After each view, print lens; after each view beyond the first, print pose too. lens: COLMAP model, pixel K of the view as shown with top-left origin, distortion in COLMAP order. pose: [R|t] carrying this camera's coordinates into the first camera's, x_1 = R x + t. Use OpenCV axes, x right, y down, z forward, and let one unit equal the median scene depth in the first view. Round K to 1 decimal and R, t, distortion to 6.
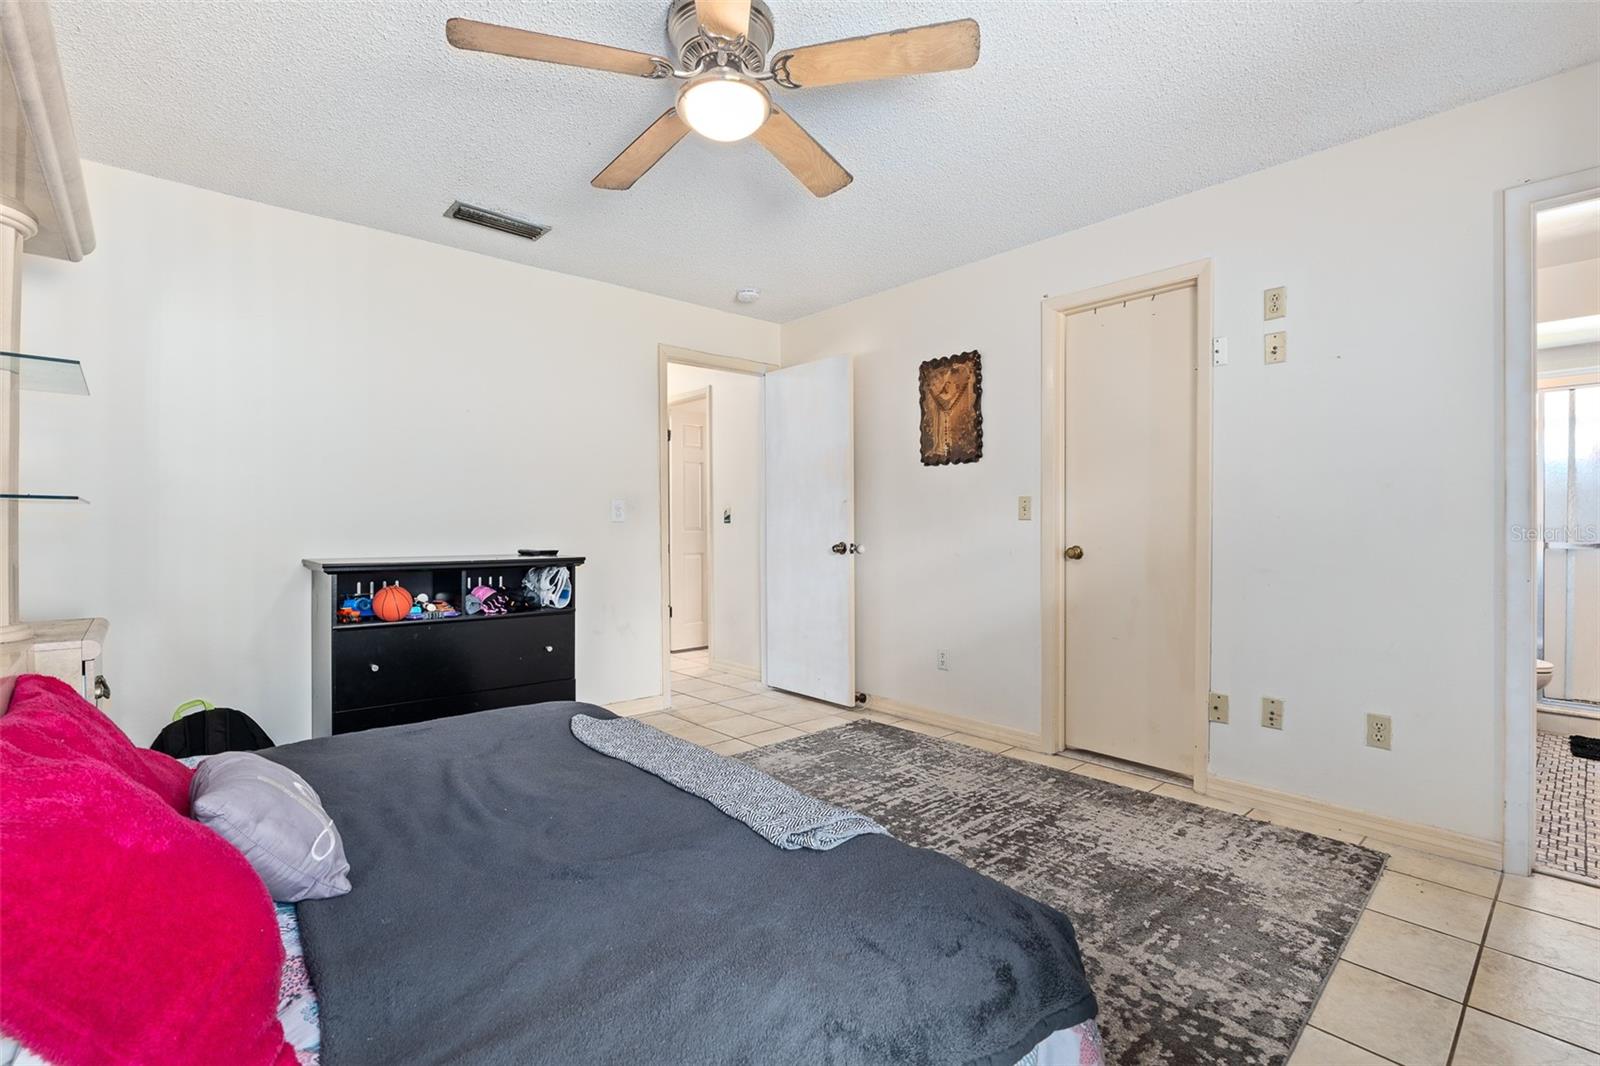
lens RADIAL K [[724.1, 0, 797.6], [0, 724.1, 533.4], [0, 0, 1]] dist [-0.010803, 0.002233]
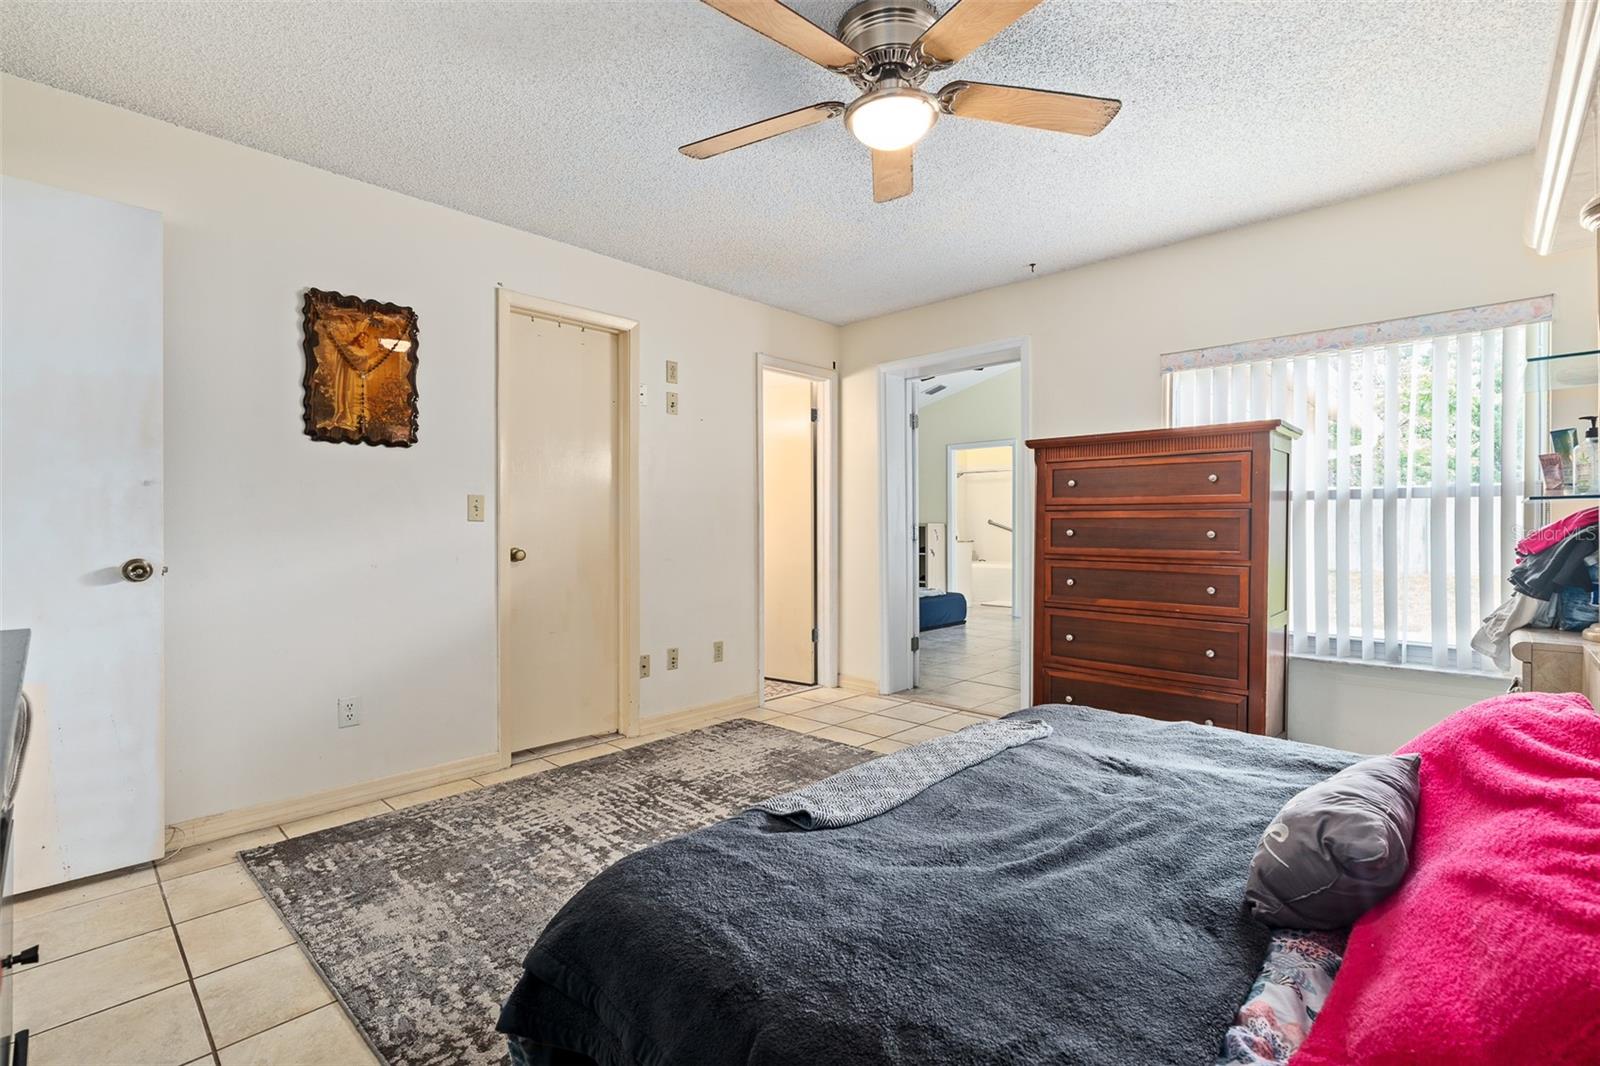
lens RADIAL K [[724.1, 0, 801.7], [0, 724.1, 530.6], [0, 0, 1]] dist [-0.010803, 0.002233]
pose [[-0.087012, -0.004042, 0.996199, -0.720430], [0.012821, 0.999904, 0.005177, -0.007158], [-0.996125, 0.013222, -0.086951, 0.790530]]
